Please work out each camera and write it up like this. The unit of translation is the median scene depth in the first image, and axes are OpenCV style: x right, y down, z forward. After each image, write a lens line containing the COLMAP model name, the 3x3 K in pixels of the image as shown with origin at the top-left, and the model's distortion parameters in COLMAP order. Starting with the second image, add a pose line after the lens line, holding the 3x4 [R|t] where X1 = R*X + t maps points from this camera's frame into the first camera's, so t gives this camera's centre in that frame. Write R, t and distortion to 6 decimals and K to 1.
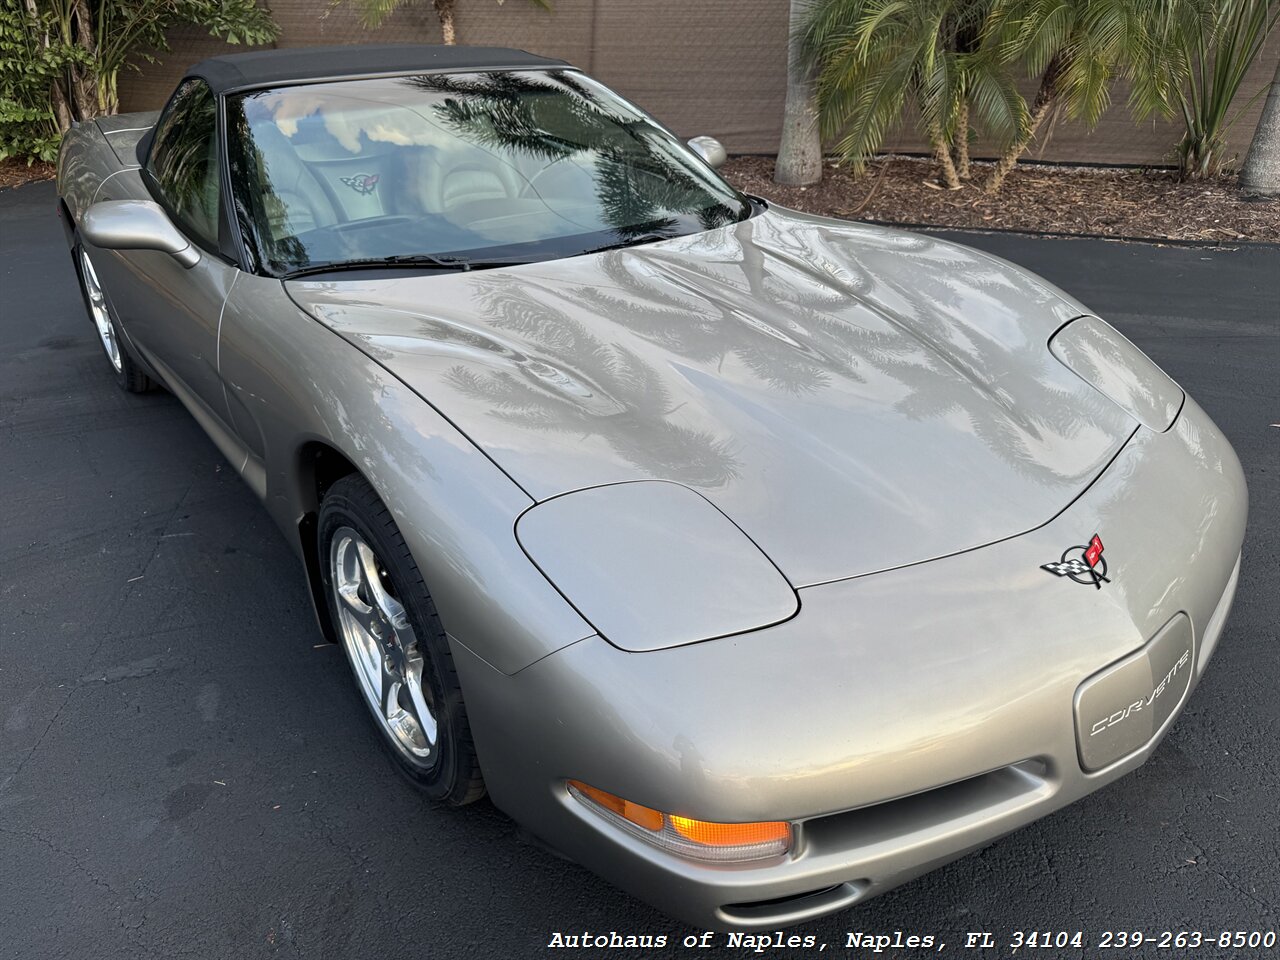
lens RADIAL K [[924.2, 0, 646.1], [0, 924.2, 469.8], [0, 0, 1]] dist [-0.000661, -0.005543]
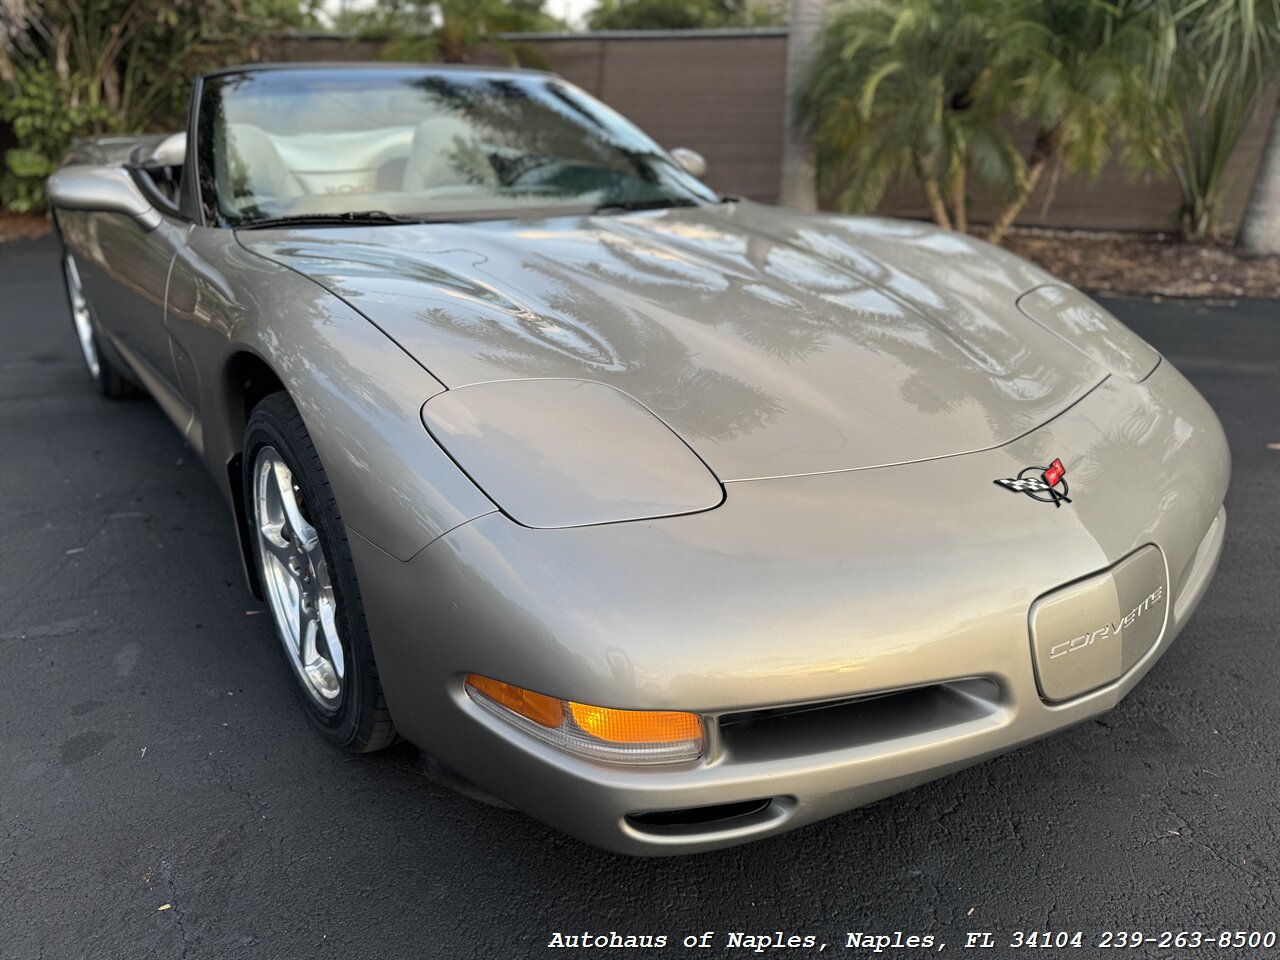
lens RADIAL K [[924.6, 0, 640.5], [0, 924.6, 476.3], [0, 0, 1]] dist [-0.005584, -0.002843]
pose [[0.999603, 0.020753, -0.019057, 0.051728], [-0.022426, 0.995483, -0.092251, 0.110925], [0.017056, 0.092641, 0.995553, 0.041337]]
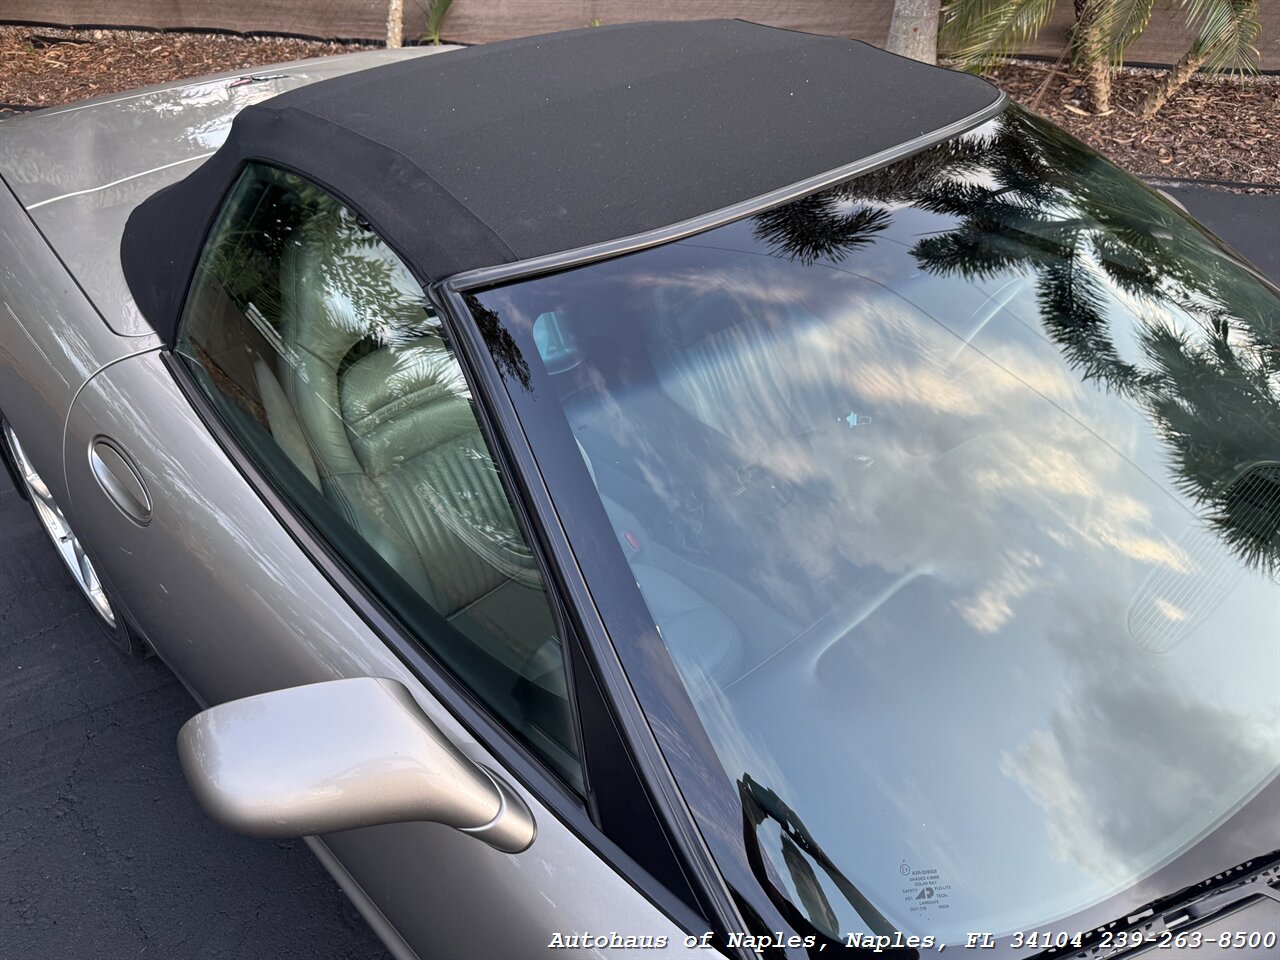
lens RADIAL K [[904.7, 0, 646.9], [0, 904.7, 477.3], [0, 0, 1]] dist [-0.003386, -0.003493]
pose [[0.988828, -0.080247, 0.125613, -0.461195], [0.056215, 0.981254, 0.184339, -0.427990], [-0.138051, -0.175219, 0.974803, 0.640880]]
